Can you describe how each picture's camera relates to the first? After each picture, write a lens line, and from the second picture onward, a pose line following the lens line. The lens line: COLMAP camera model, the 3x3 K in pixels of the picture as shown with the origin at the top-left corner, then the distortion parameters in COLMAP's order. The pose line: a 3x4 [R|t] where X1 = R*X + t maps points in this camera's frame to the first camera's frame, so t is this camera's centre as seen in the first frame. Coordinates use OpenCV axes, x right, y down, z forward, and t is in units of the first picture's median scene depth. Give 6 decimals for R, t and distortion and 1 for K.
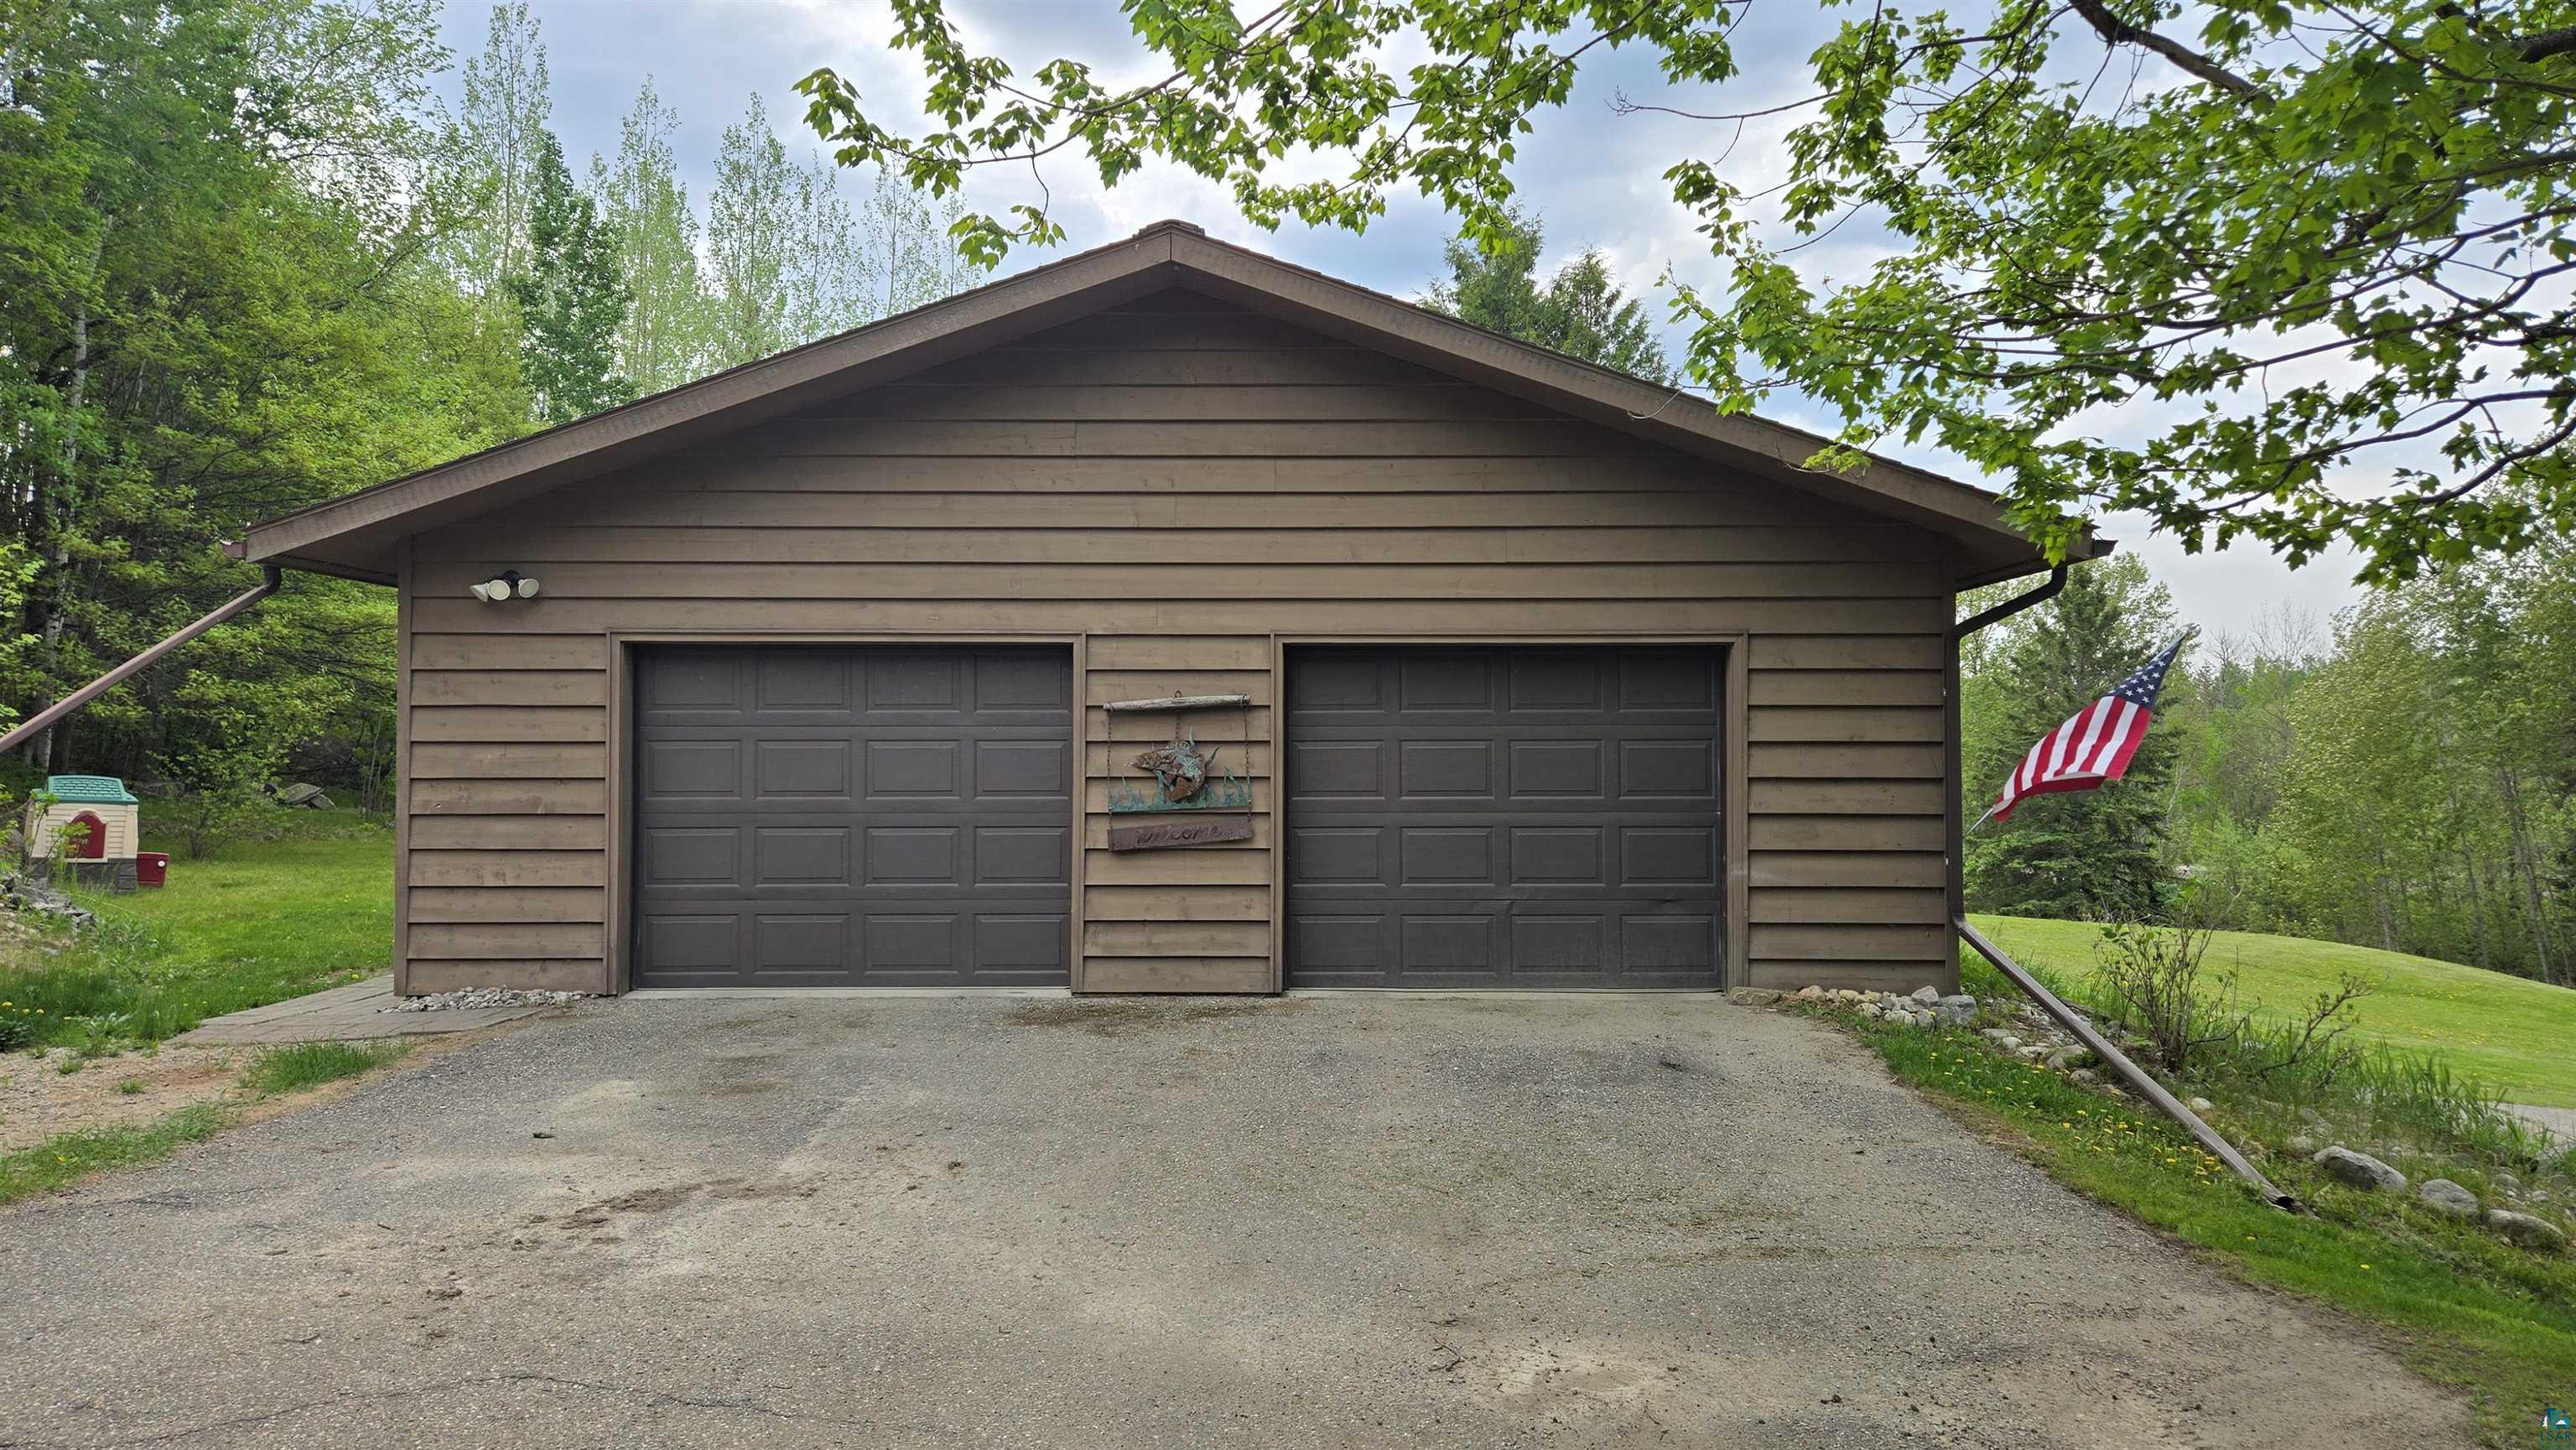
lens RADIAL K [[1735.2, 0, 1290.1], [0, 1735.2, 713.6], [0, 0, 1]] dist [0.043907, -0.004677]
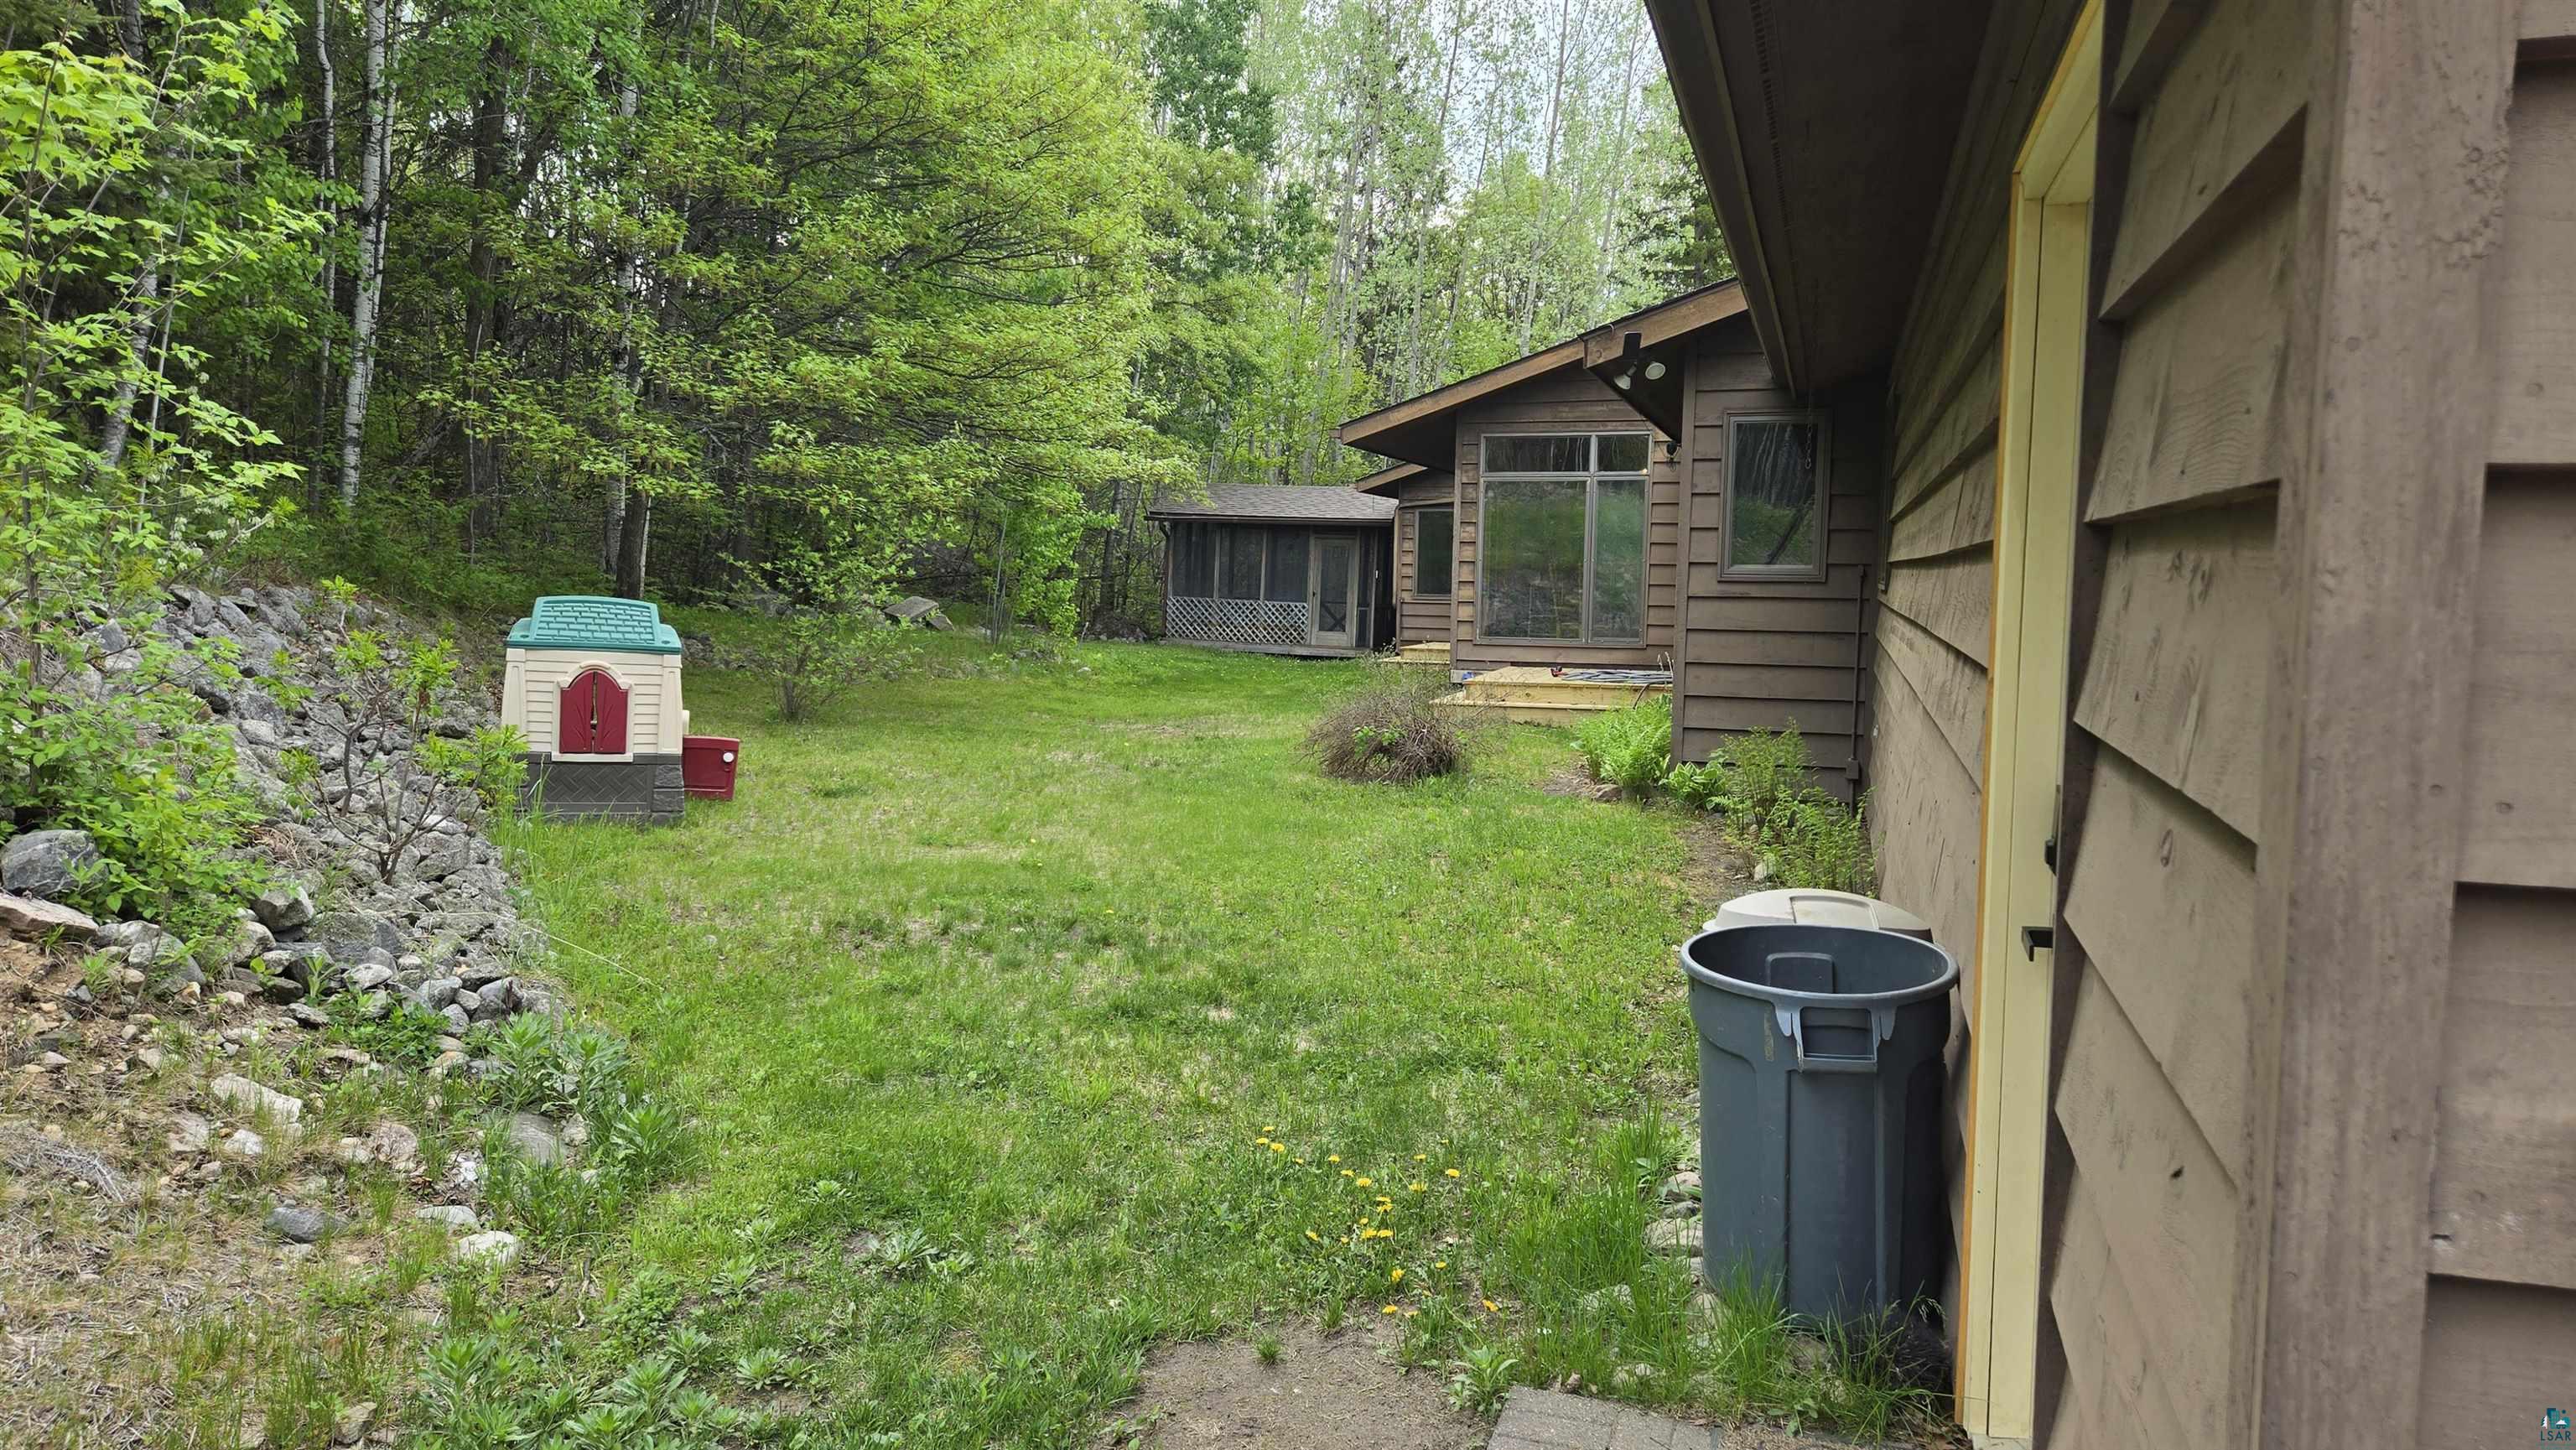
lens RADIAL K [[1735.2, 0, 1290.1], [0, 1735.2, 713.6], [0, 0, 1]] dist [0.043907, -0.004677]
pose [[0.957798, 0.034703, -0.285339, -0.264234], [-0.004065, 0.994221, 0.107272, 0.010195], [0.287412, -0.101585, 0.952405, 0.445634]]
